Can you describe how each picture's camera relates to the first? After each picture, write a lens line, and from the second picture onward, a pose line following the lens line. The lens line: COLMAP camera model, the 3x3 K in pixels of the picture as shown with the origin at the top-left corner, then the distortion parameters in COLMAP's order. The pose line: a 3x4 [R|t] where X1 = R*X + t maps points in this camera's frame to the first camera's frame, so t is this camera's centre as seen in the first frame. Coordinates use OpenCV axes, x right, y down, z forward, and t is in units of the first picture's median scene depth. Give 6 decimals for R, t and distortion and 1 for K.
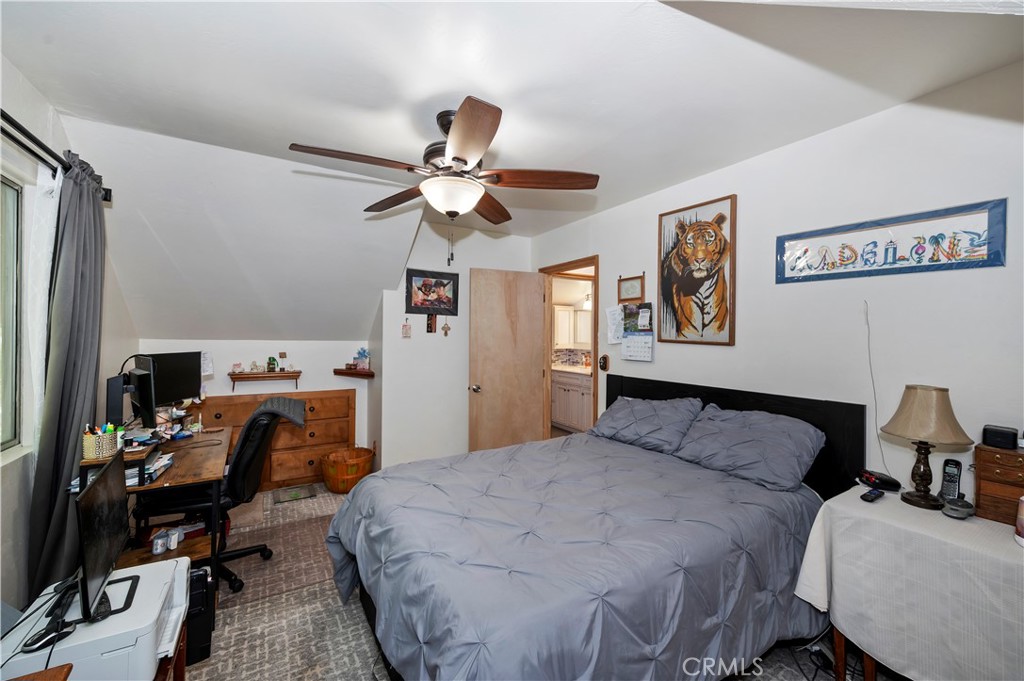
lens RADIAL K [[408.9, 0, 512.0], [0, 408.9, 340.5], [0, 0, 1]] dist [-0.001626, -0.000014]
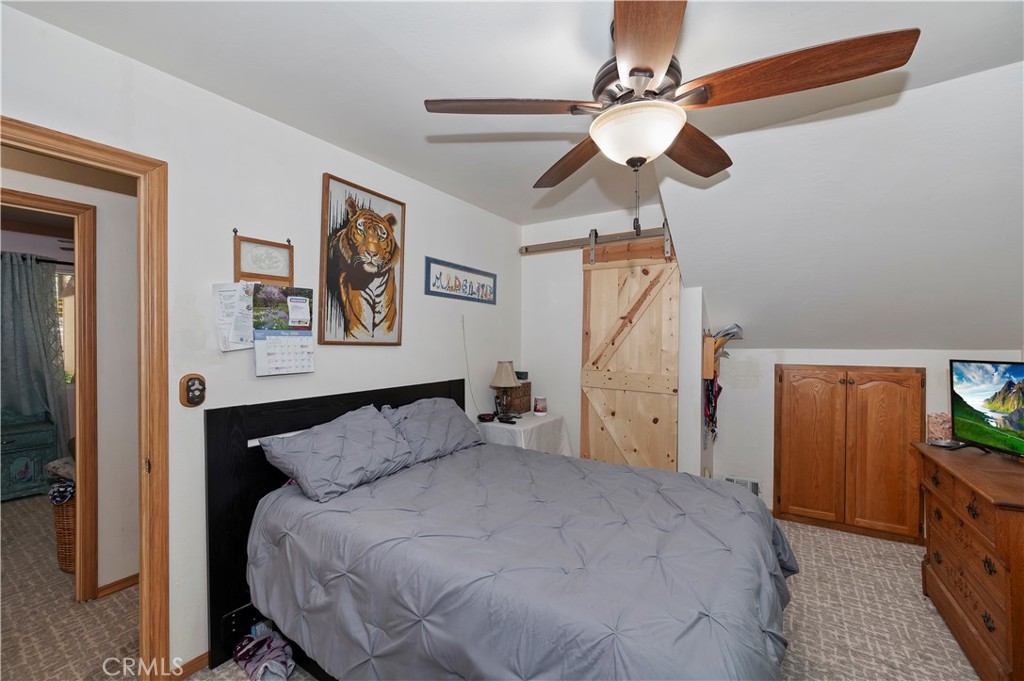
lens RADIAL K [[432.2, 0, 512.0], [0, 432.2, 340.5], [0, 0, 1]] dist [0.026910, 0.000166]
pose [[-0.449834, -0.019151, 0.892907, -0.551657], [0.000557, 0.999764, 0.021723, -0.022912], [-0.893112, 0.010269, -0.449717, 1.158199]]
